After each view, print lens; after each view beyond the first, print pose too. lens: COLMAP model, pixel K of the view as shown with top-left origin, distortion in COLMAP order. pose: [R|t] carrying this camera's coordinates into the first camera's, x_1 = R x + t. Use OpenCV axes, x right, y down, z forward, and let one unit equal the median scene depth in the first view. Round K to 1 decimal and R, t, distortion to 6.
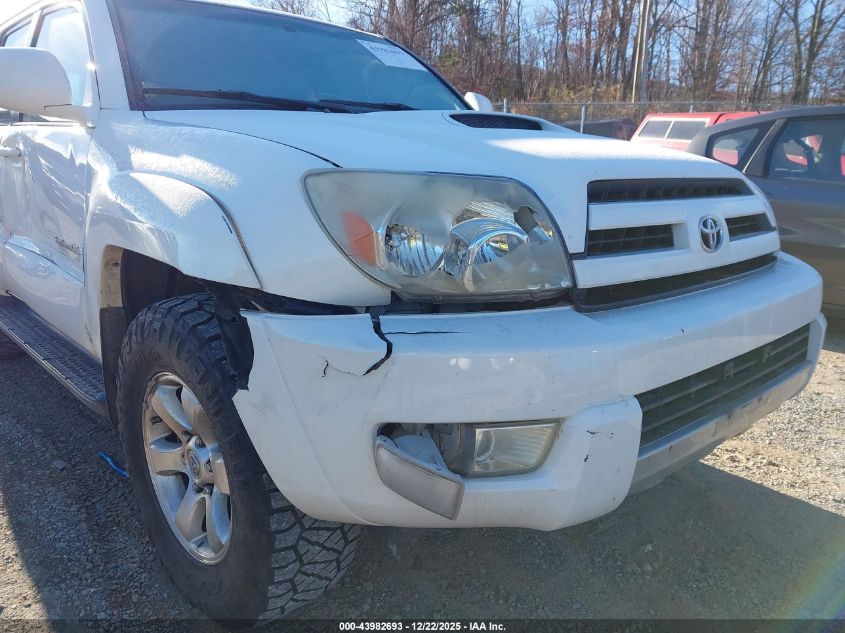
lens RADIAL K [[661.0, 0, 421.9], [0, 661.0, 316.8], [0, 0, 1]] dist [0.021563, -0.034500]
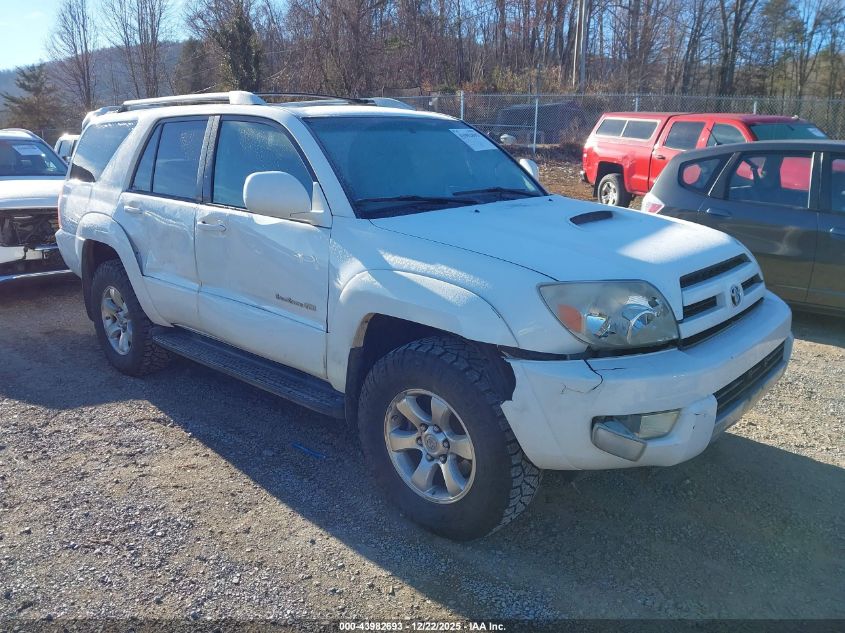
lens RADIAL K [[661.0, 0, 422.4], [0, 661.0, 316.5], [0, 0, 1]] dist [0.021563, -0.034500]
pose [[0.995670, -0.041313, 0.083276, -0.432398], [0.038452, 0.998623, 0.035682, -0.133745], [-0.084636, -0.032325, 0.995887, -0.542698]]
